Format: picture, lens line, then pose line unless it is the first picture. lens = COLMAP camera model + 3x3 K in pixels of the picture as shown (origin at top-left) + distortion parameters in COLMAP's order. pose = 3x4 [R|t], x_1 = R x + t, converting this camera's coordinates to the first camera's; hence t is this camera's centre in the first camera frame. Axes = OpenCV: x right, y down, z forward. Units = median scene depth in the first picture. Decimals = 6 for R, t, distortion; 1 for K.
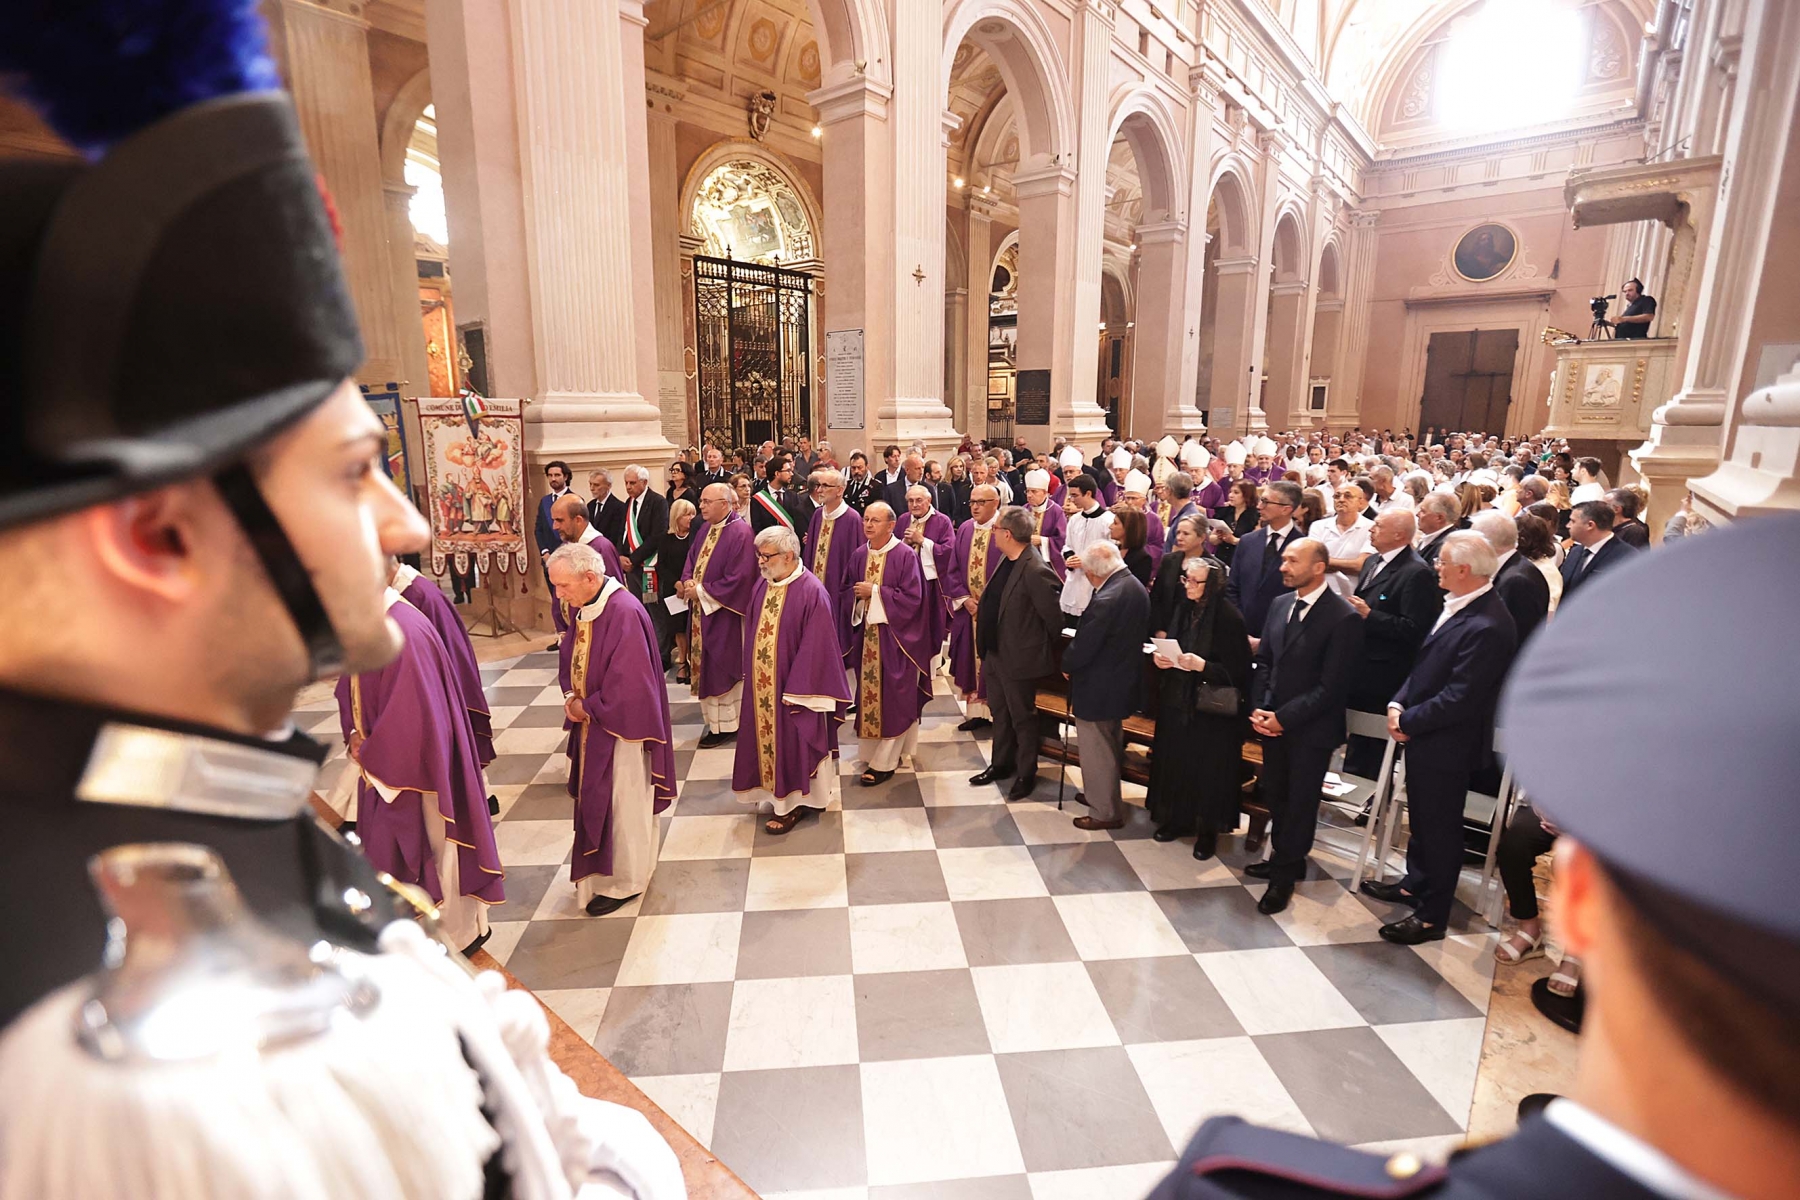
lens RADIAL K [[819.4, 0, 885.3], [0, 819.4, 593.2], [0, 0, 1]] dist [-0.047799, 0.018886]
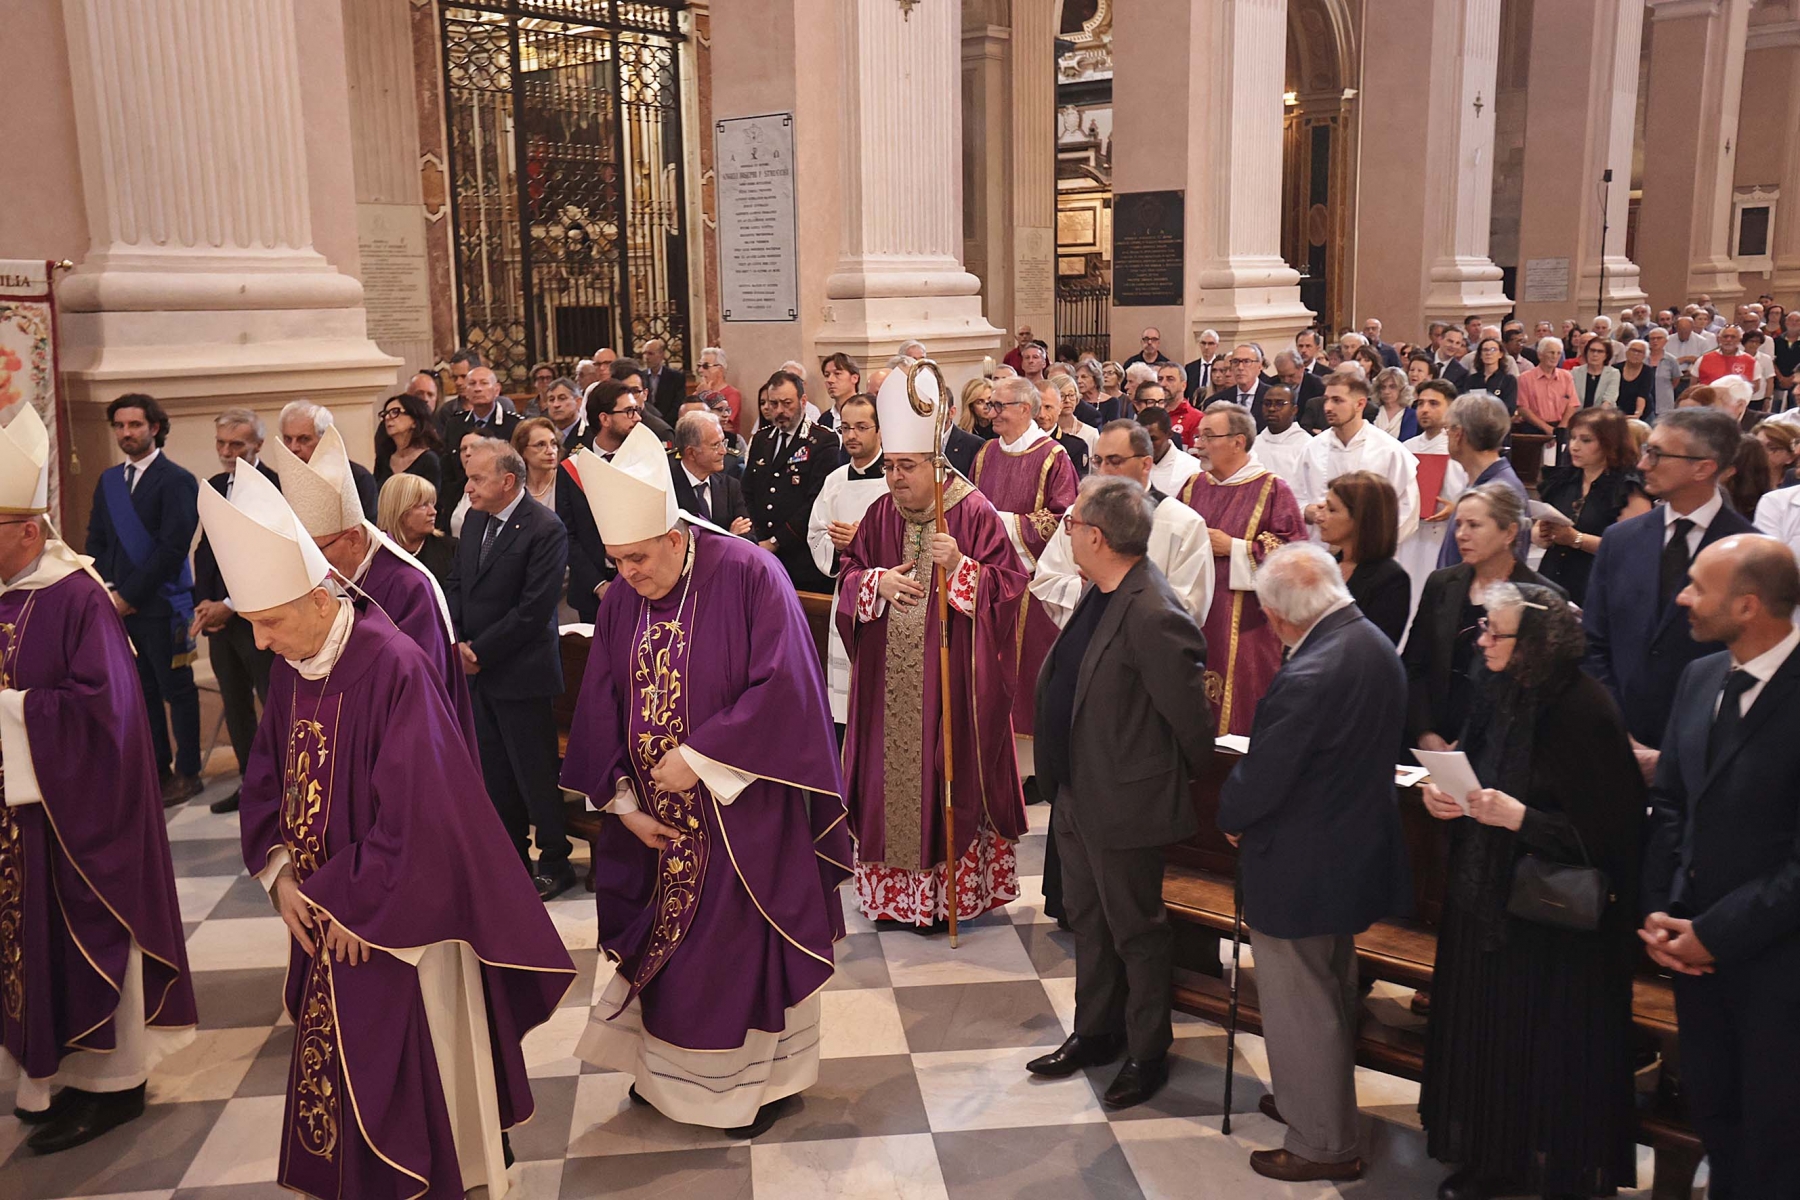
lens RADIAL K [[1686.7, 0, 882.6], [0, 1686.7, 604.5], [0, 0, 1]] dist [0.002396, 0.151258]
pose [[0.999671, -0.019644, 0.016497, 0.004118], [0.020159, 0.999296, -0.031627, -0.001637], [-0.015864, 0.031949, 0.999364, 0.014935]]
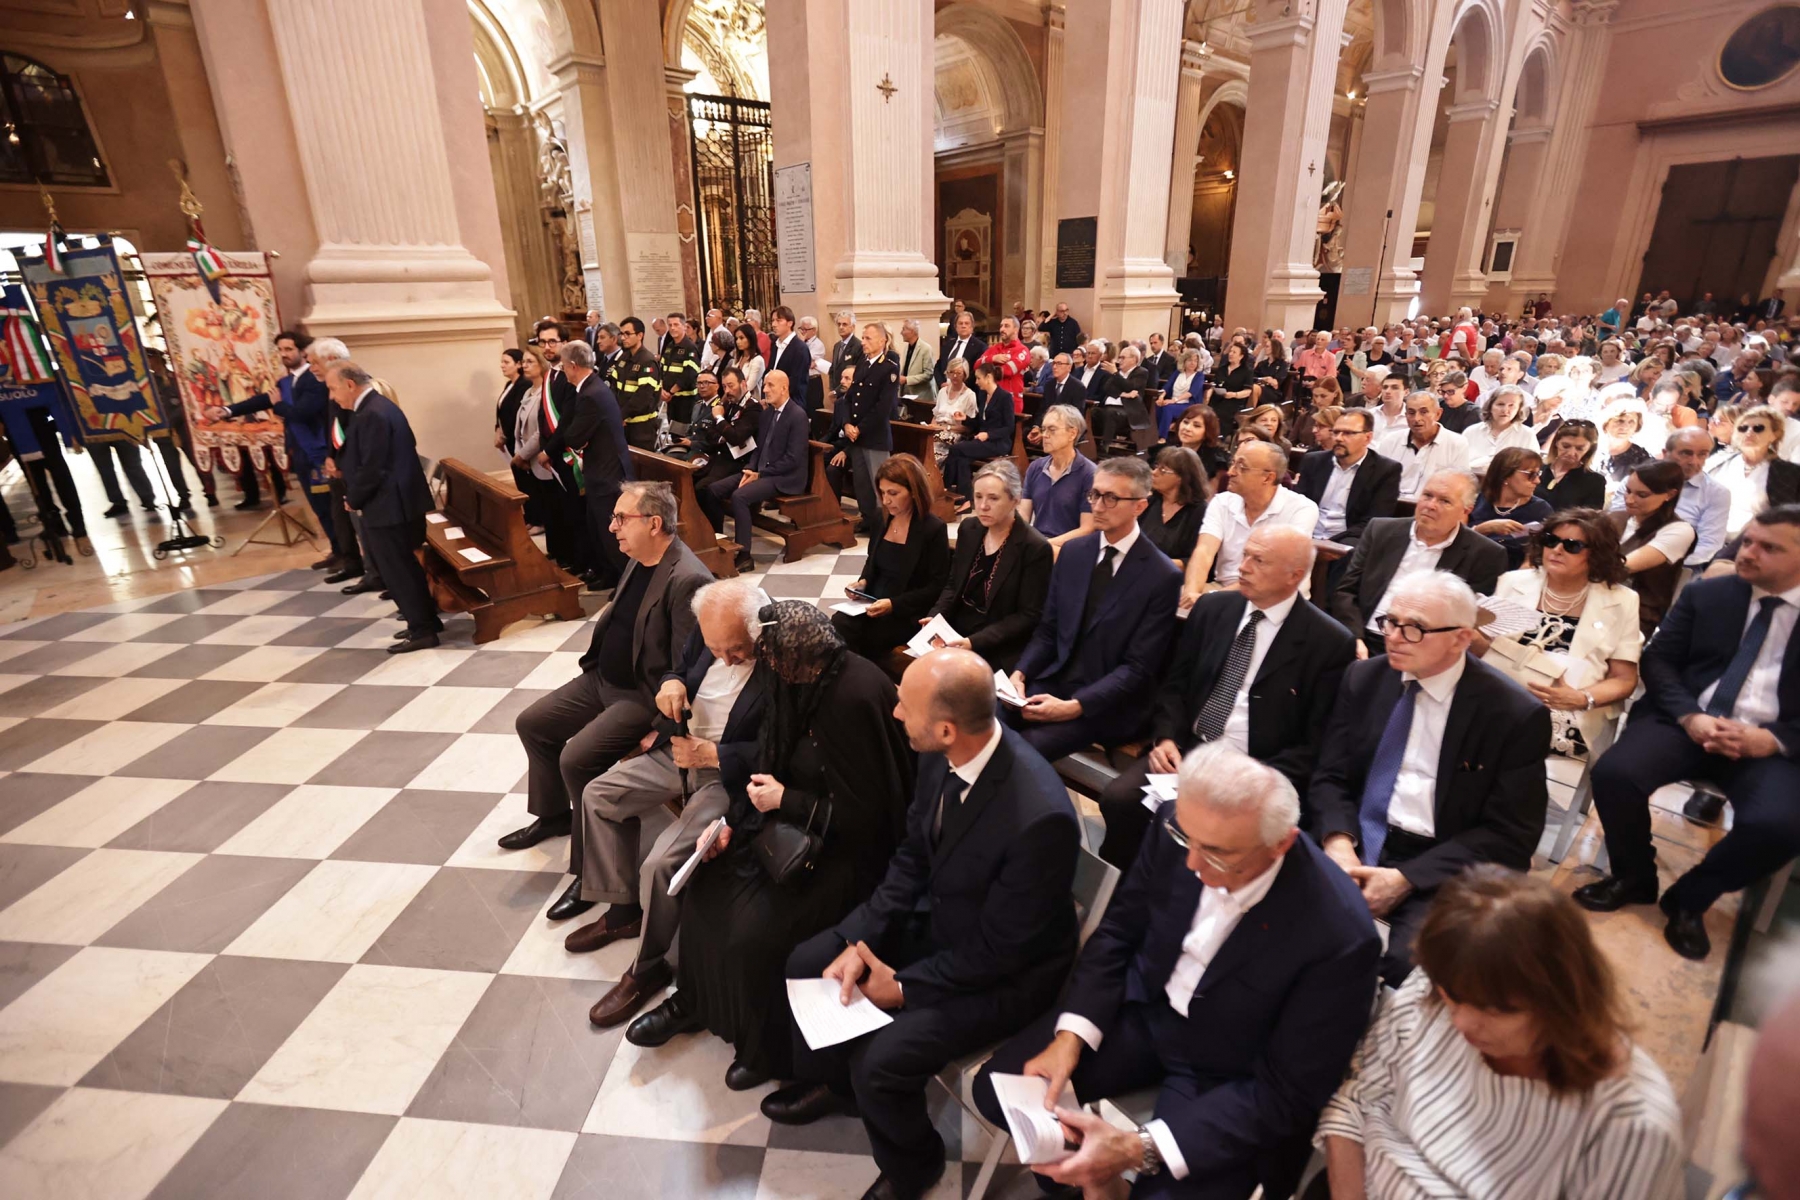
lens RADIAL K [[819.4, 0, 885.3], [0, 819.4, 593.2], [0, 0, 1]] dist [-0.047799, 0.018886]
pose [[0.985955, 0.041321, -0.161820, 0.188078], [-0.018859, 0.990259, 0.137954, -0.016737], [0.165944, -0.132964, 0.977130, 0.181549]]
